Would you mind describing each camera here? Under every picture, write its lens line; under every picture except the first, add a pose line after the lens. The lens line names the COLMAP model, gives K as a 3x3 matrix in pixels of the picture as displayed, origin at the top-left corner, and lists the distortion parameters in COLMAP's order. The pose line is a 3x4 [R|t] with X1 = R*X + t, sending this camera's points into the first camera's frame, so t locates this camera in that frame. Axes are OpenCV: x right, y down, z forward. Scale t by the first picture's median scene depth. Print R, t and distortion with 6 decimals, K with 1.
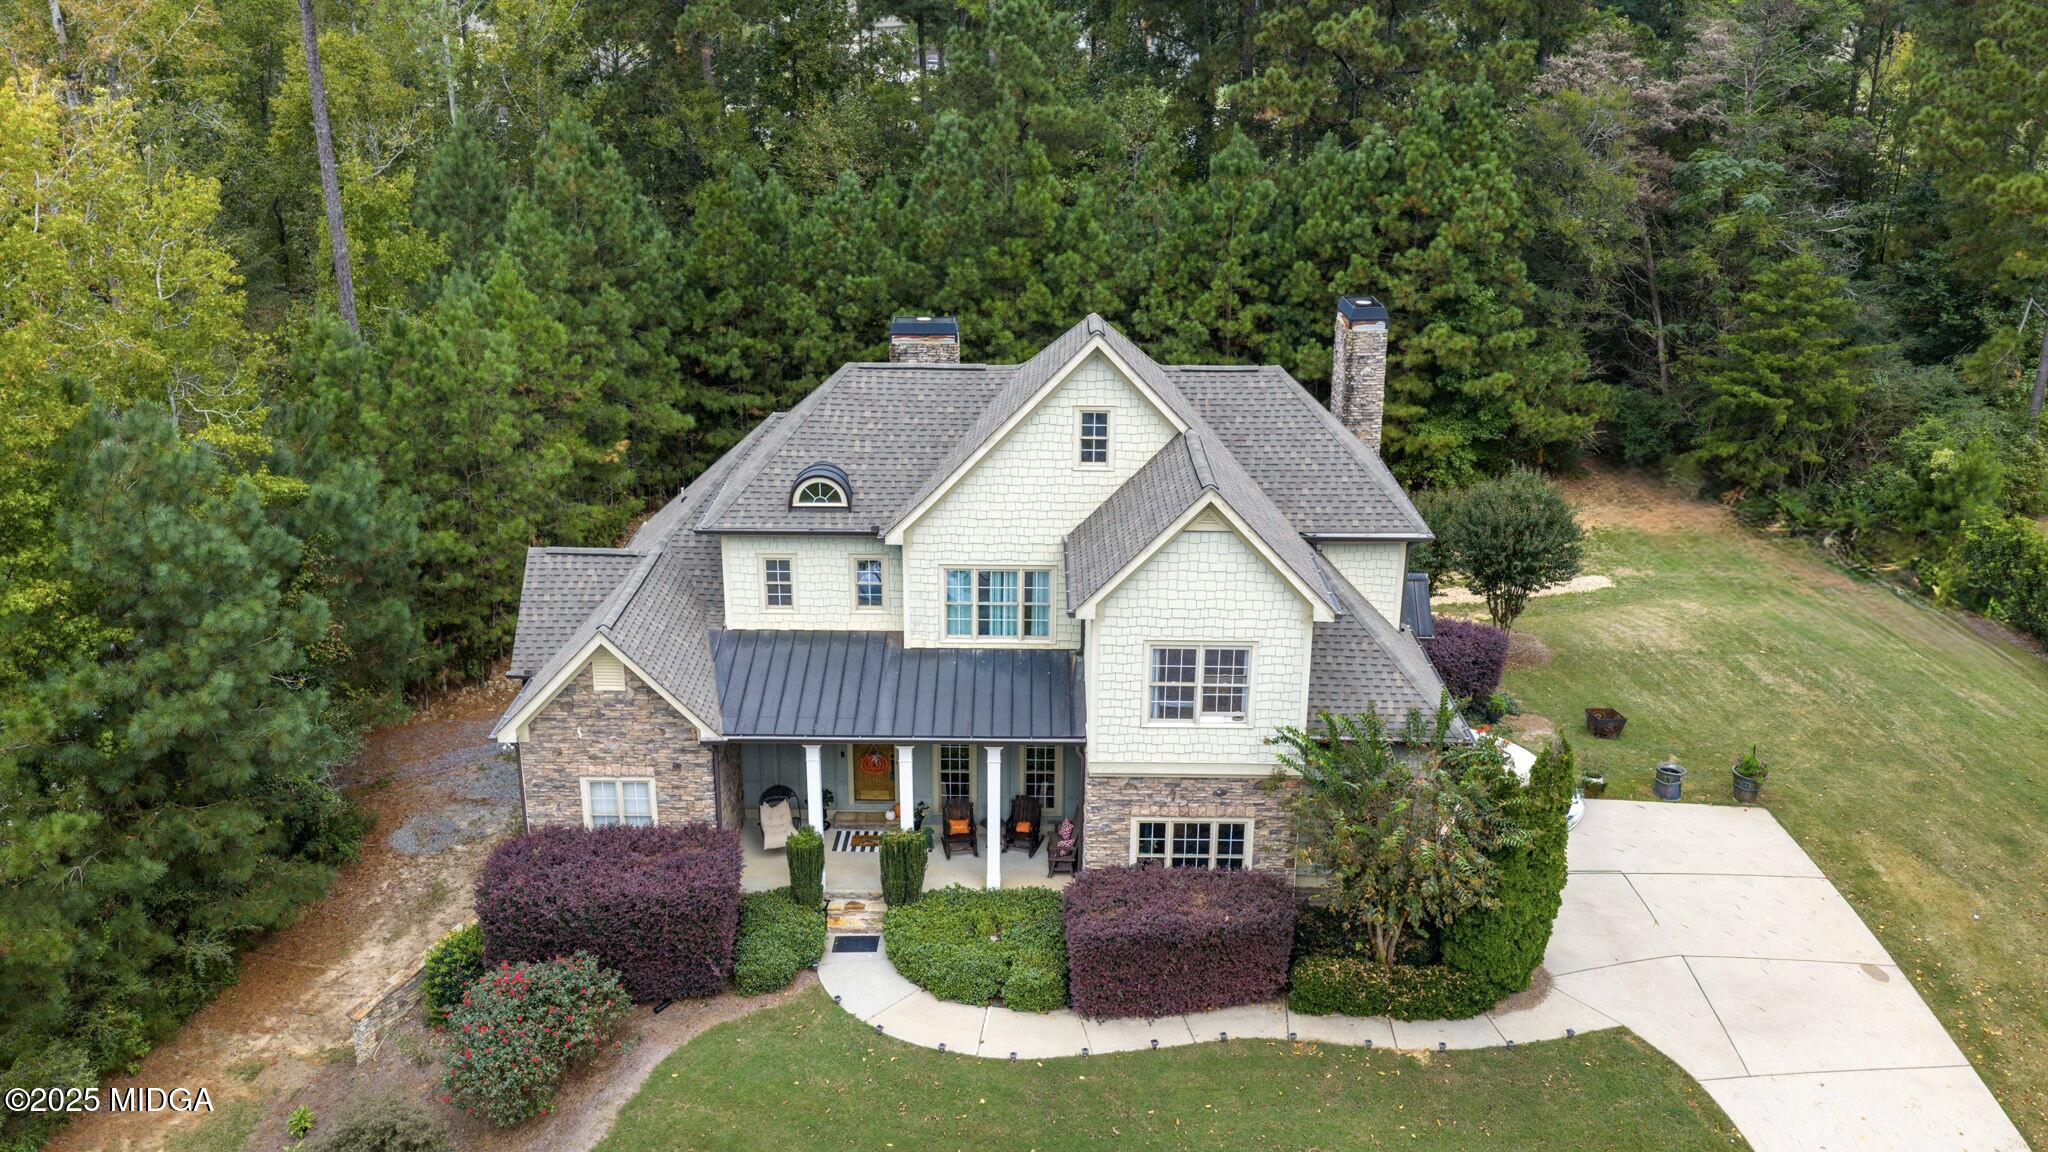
lens RADIAL K [[1688.6, 0, 1019.5], [0, 1688.6, 586.5], [0, 0, 1]] dist [0.033015, -0.056032]
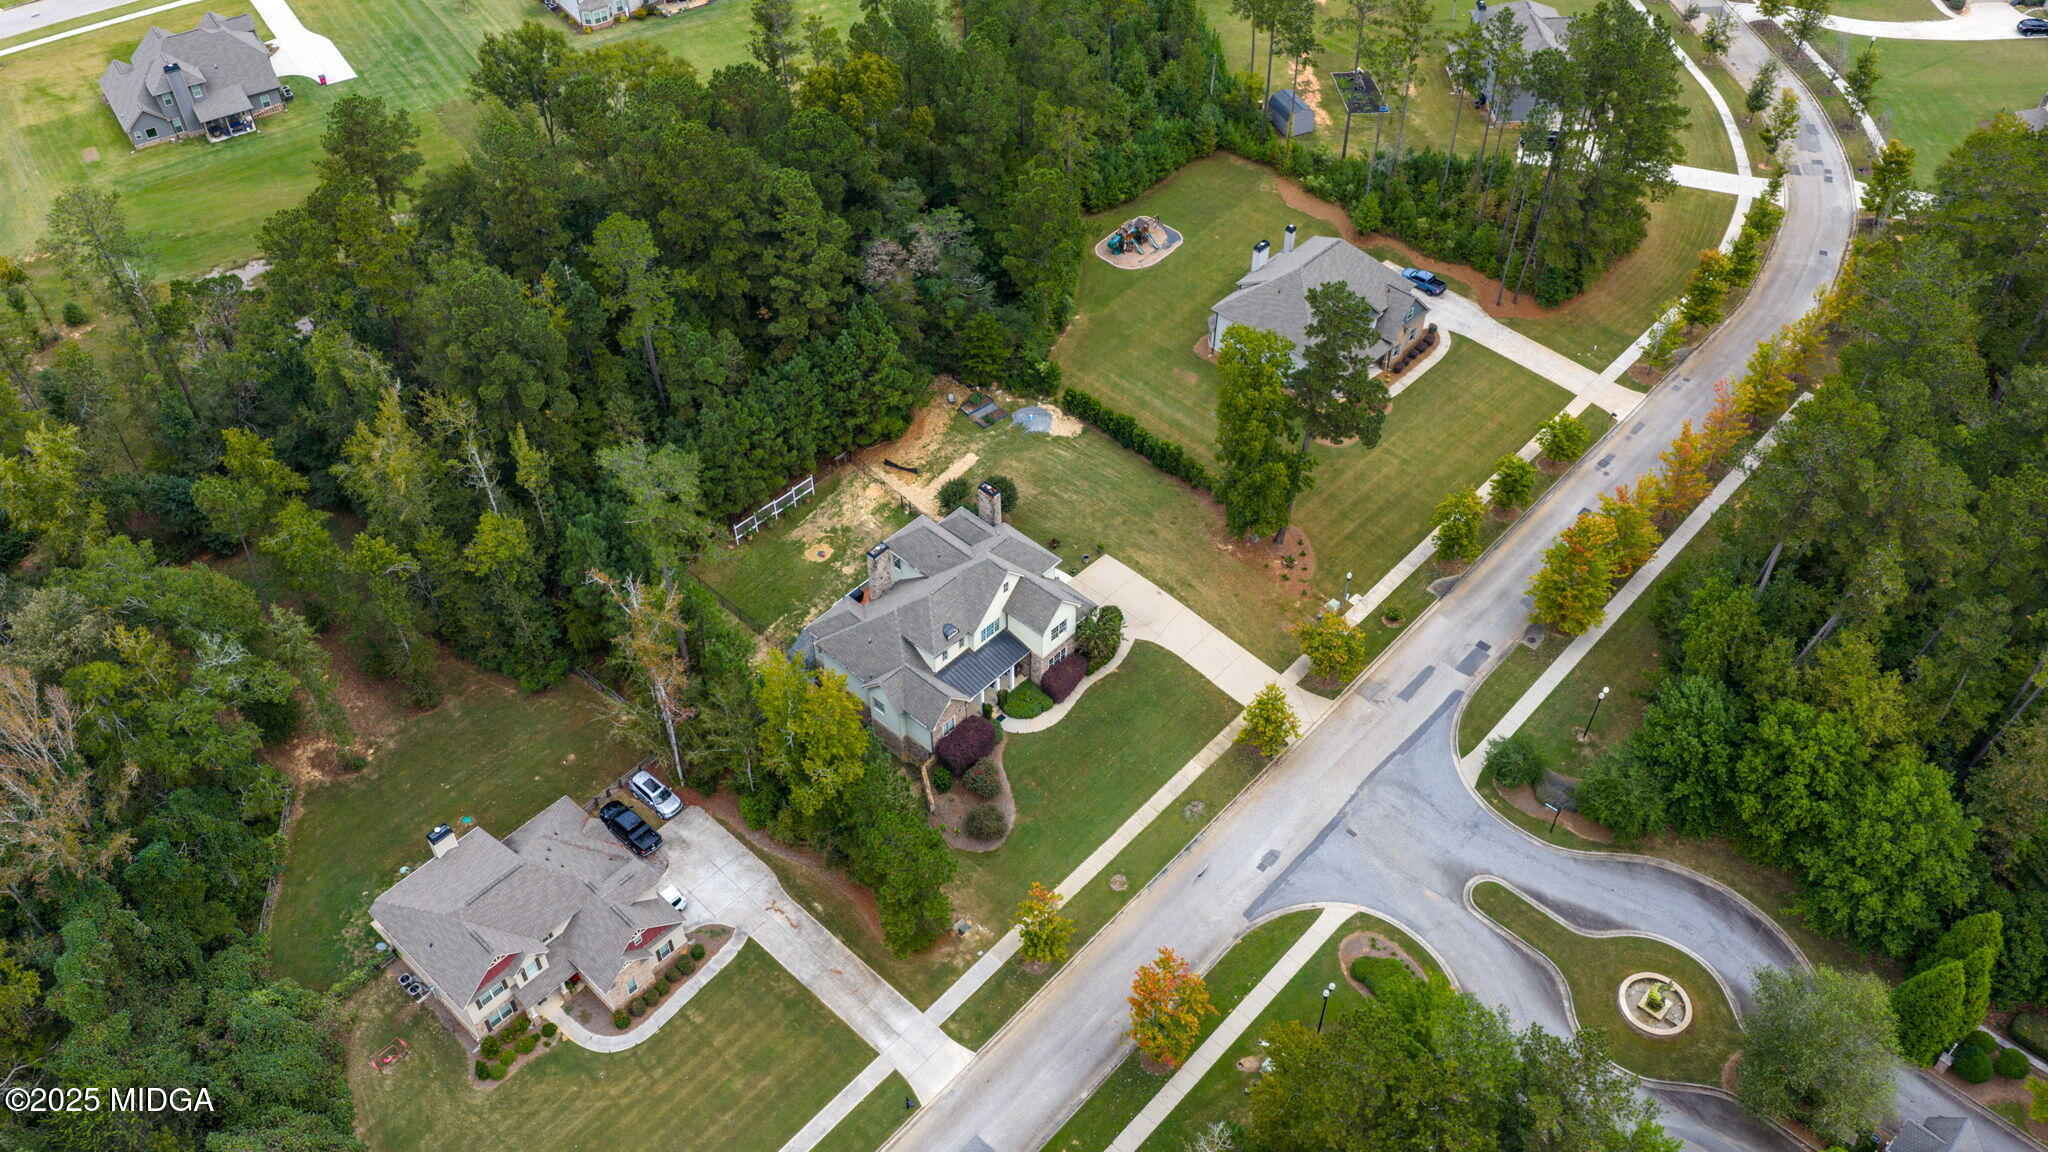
lens RADIAL K [[1688.6, 0, 1019.5], [0, 1688.6, 586.5], [0, 0, 1]] dist [0.033015, -0.056032]
pose [[0.671451, -0.536632, 0.511057, -1.964725], [0.256141, 0.815199, 0.519464, -2.145764], [-0.695374, -0.217892, 0.684820, -1.756847]]
